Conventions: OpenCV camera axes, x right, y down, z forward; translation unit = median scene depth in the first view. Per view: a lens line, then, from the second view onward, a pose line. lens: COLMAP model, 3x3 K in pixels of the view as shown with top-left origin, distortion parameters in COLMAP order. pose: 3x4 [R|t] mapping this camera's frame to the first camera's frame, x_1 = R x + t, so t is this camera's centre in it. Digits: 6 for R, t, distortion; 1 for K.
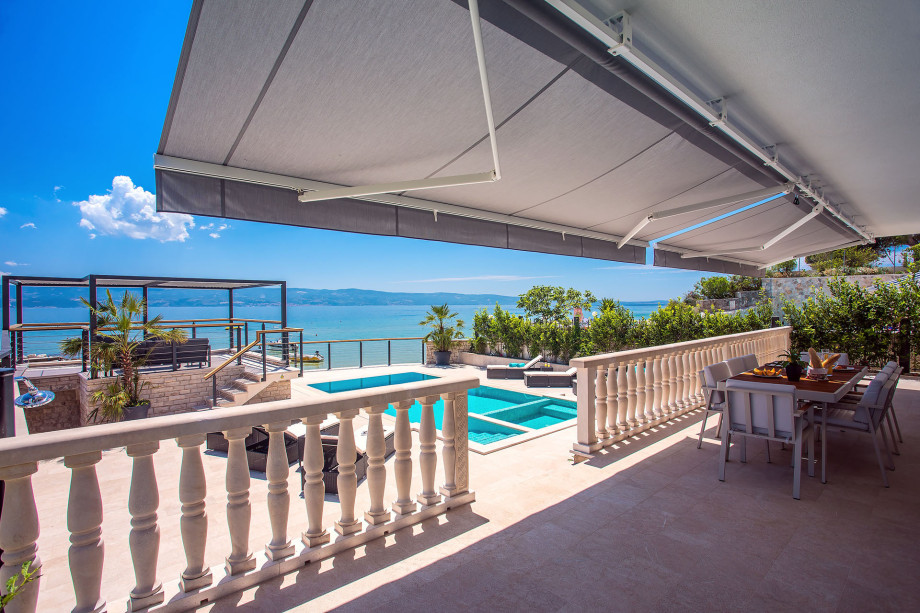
lens RADIAL K [[455.5, 0, 457.9], [0, 455.5, 309.1], [0, 0, 1]] dist [-0.069052, 0.036020]
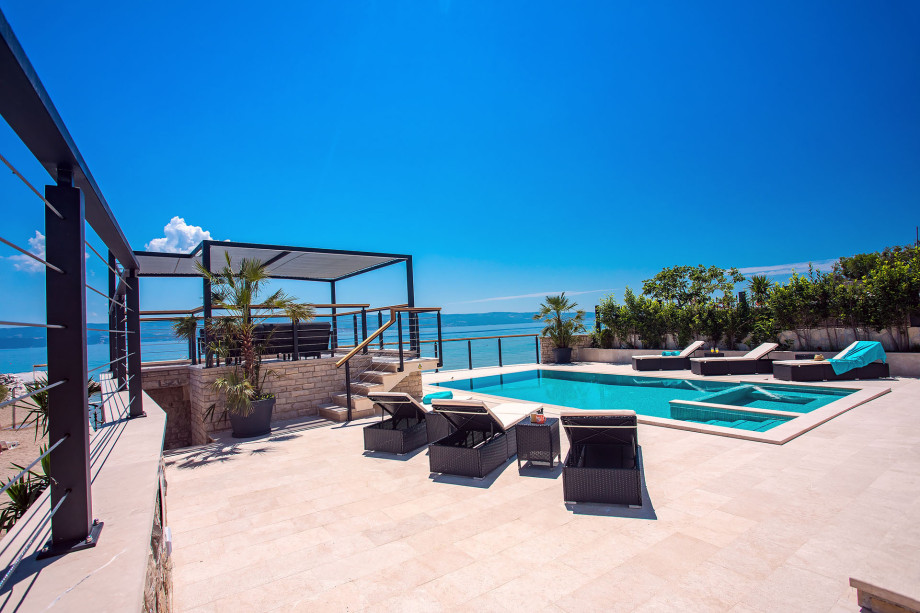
lens RADIAL K [[455.5, 0, 457.9], [0, 455.5, 309.1], [0, 0, 1]] dist [-0.069052, 0.036020]
pose [[0.992059, -0.049270, -0.115721, -0.203437], [0.044152, 0.997948, -0.046377, 0.080605], [0.117768, 0.040900, 0.992198, 0.177932]]
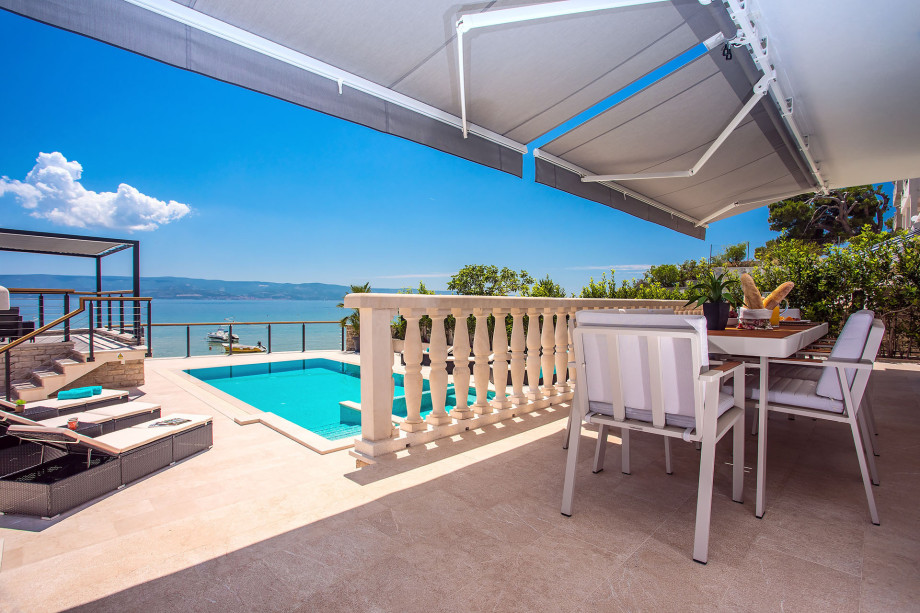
lens RADIAL K [[455.5, 0, 457.9], [0, 455.5, 309.1], [0, 0, 1]] dist [-0.069052, 0.036020]
pose [[0.996934, 0.013427, 0.077087, 0.132207], [-0.014139, 0.999862, 0.008706, 0.046565], [-0.076960, -0.009769, 0.996986, 0.155884]]
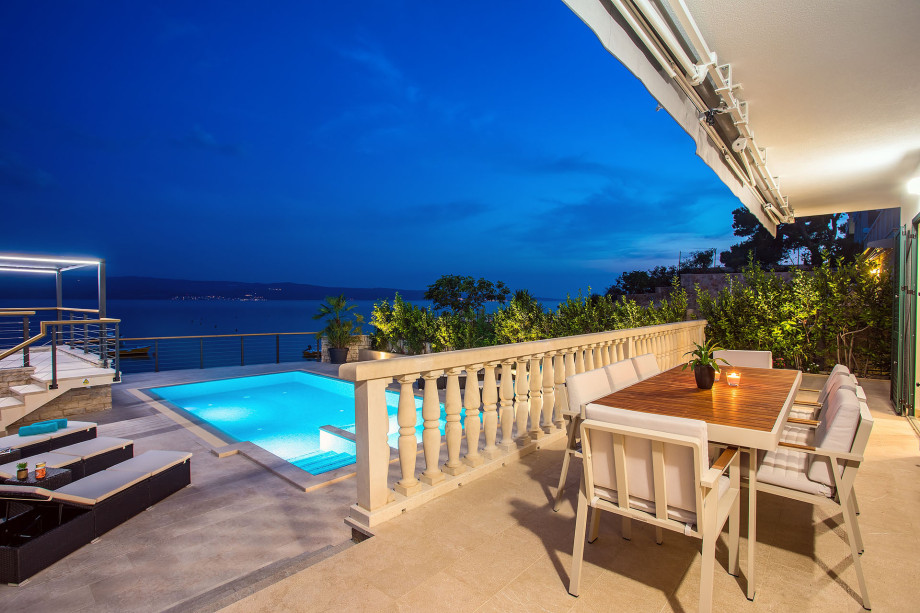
lens RADIAL K [[455.5, 0, 457.9], [0, 455.5, 309.1], [0, 0, 1]] dist [-0.069052, 0.036020]
pose [[0.990820, 0.006691, 0.135022, 0.121781], [-0.007747, 0.999943, 0.007293, 0.014842], [-0.134965, -0.008272, 0.990816, 0.156784]]
